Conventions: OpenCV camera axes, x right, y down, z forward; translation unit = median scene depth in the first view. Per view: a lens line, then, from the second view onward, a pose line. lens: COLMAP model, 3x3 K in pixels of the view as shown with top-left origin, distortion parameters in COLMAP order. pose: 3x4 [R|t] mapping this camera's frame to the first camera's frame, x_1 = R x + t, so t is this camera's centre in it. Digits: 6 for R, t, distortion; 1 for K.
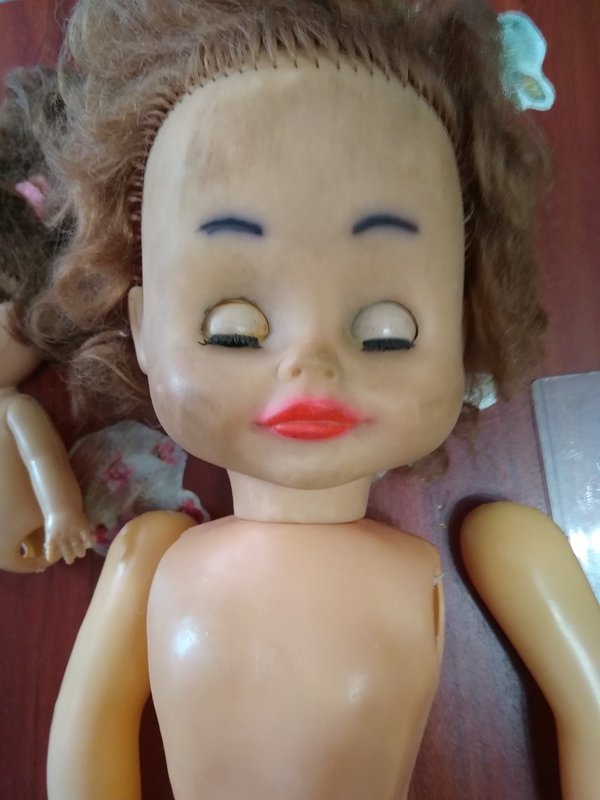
lens RADIAL K [[641.7, 0, 300.0], [0, 641.7, 400.0], [0, 0, 1]] dist [0.093982, -0.161529]
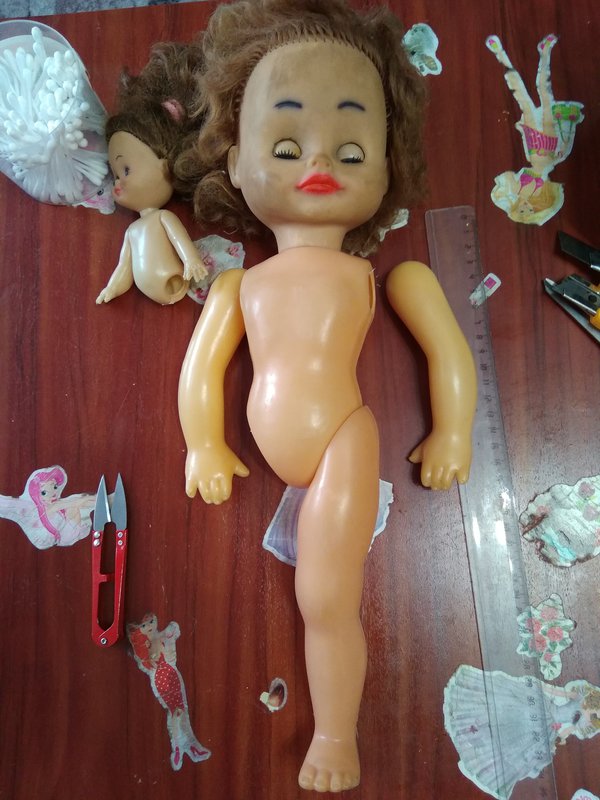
lens RADIAL K [[634.9, 0, 288.1], [0, 634.9, 399.8], [0, 0, 1]] dist [0.086863, -0.147686]
pose [[0.999414, 0.019416, 0.028180, -0.141910], [-0.019260, 0.999798, -0.005797, 0.789700], [-0.028287, 0.005251, 0.999586, -1.304631]]
